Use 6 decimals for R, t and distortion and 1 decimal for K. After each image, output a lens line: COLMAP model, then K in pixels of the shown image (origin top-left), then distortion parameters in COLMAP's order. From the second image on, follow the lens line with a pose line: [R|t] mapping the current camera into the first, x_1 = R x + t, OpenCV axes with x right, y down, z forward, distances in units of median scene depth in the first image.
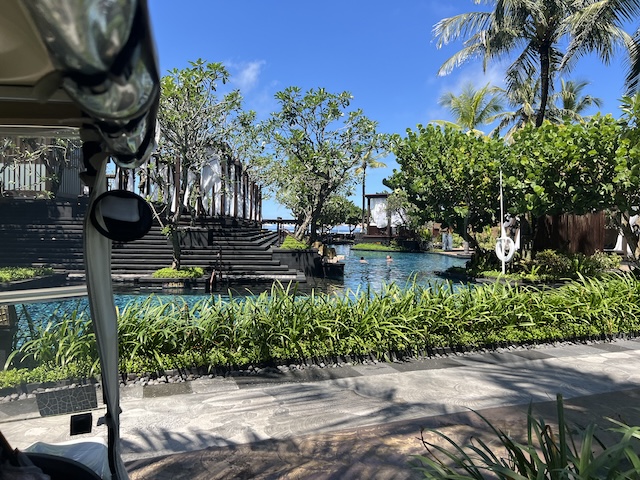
lens RADIAL K [[491.4, 0, 320.0], [0, 491.4, 240.0], [0, 0, 1]] dist [0.010475, 0.006066]
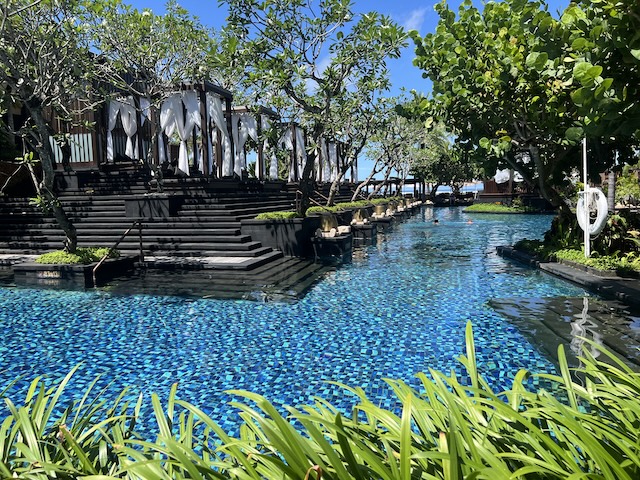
lens RADIAL K [[491.4, 0, 320.0], [0, 491.4, 240.0], [0, 0, 1]] dist [0.010475, 0.006066]
pose [[0.931367, -0.008257, -0.363988, 0.294845], [0.035629, 0.997011, 0.068552, 0.003408], [0.362335, -0.076815, 0.928877, 0.392374]]
